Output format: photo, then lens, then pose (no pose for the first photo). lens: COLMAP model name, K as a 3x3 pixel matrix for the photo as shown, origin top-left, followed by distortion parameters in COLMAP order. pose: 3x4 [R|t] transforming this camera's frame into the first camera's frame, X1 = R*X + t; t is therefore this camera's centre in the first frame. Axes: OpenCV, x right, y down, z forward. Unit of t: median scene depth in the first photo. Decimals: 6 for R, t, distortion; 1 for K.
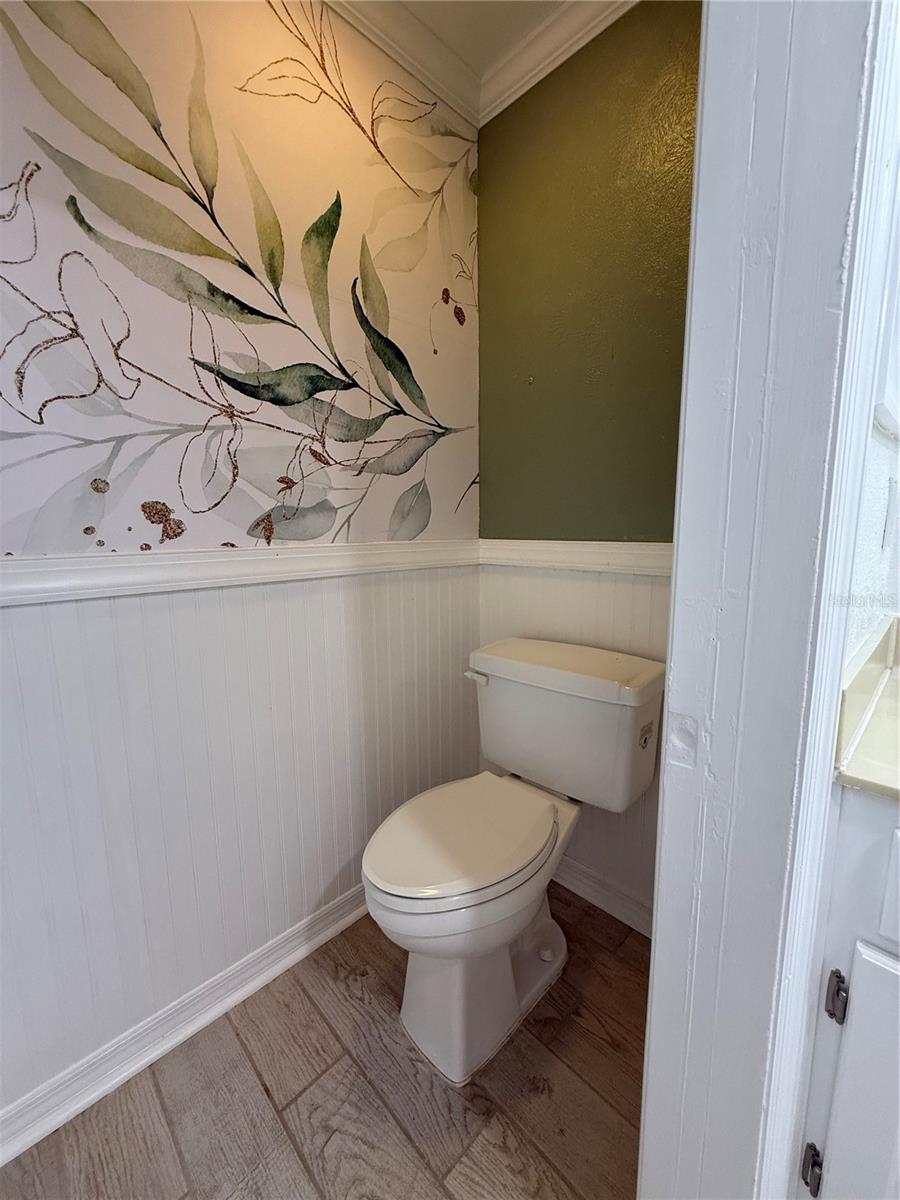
lens RADIAL K [[480.5, 0, 450.3], [0, 480.5, 596.2], [0, 0, 1]] dist [0.000737, -0.000043]
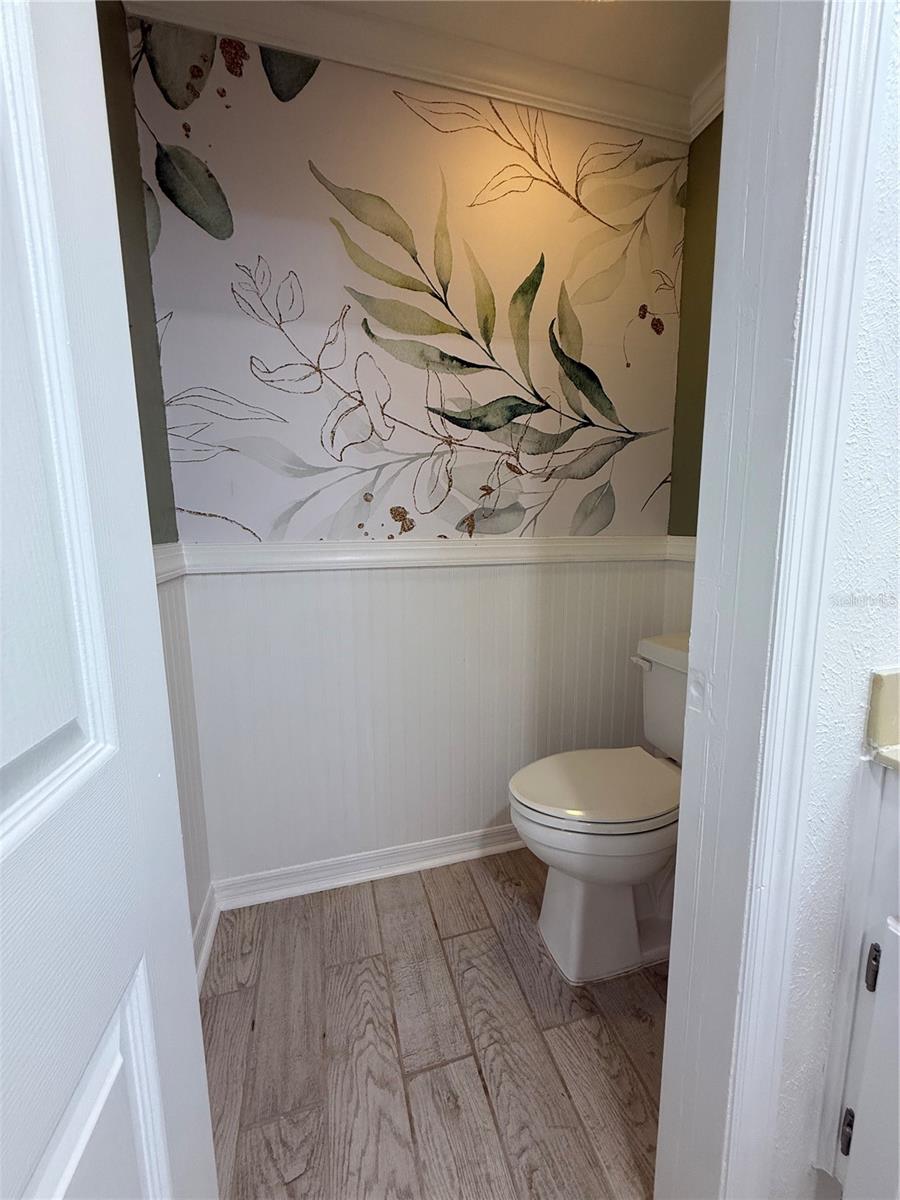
lens RADIAL K [[480.5, 0, 450.3], [0, 480.5, 596.2], [0, 0, 1]] dist [0.000737, -0.000043]
pose [[0.876471, 0.073825, -0.475761, 0.226812], [-0.070965, 0.997190, 0.024001, 0.029382], [0.476196, 0.012726, 0.879247, -0.204297]]
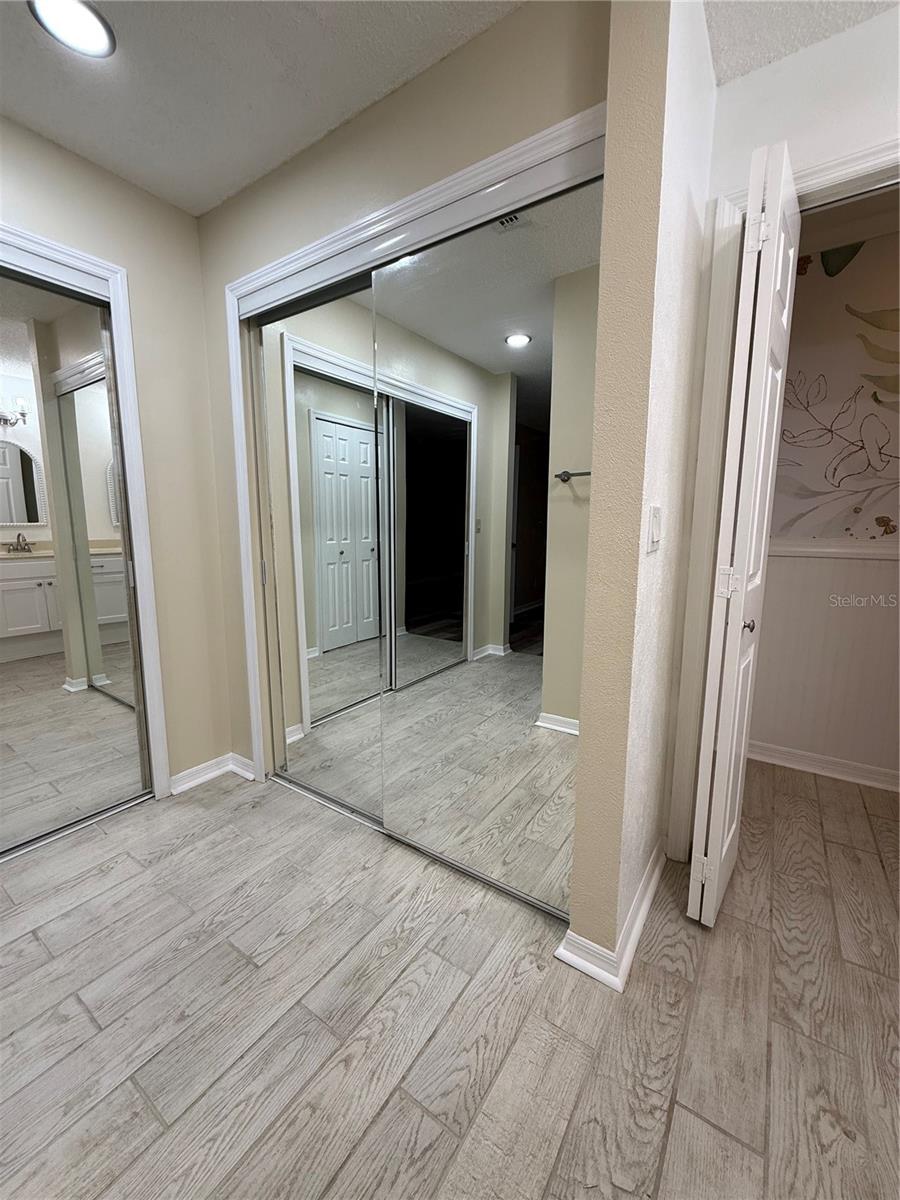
lens RADIAL K [[480.5, 0, 450.3], [0, 480.5, 596.2], [0, 0, 1]] dist [0.000737, -0.000043]
pose [[0.192856, 0.155963, -0.968753, 0.983844], [-0.152062, 0.980110, 0.127519, 0.146653], [0.969373, 0.122718, 0.212736, -1.100466]]
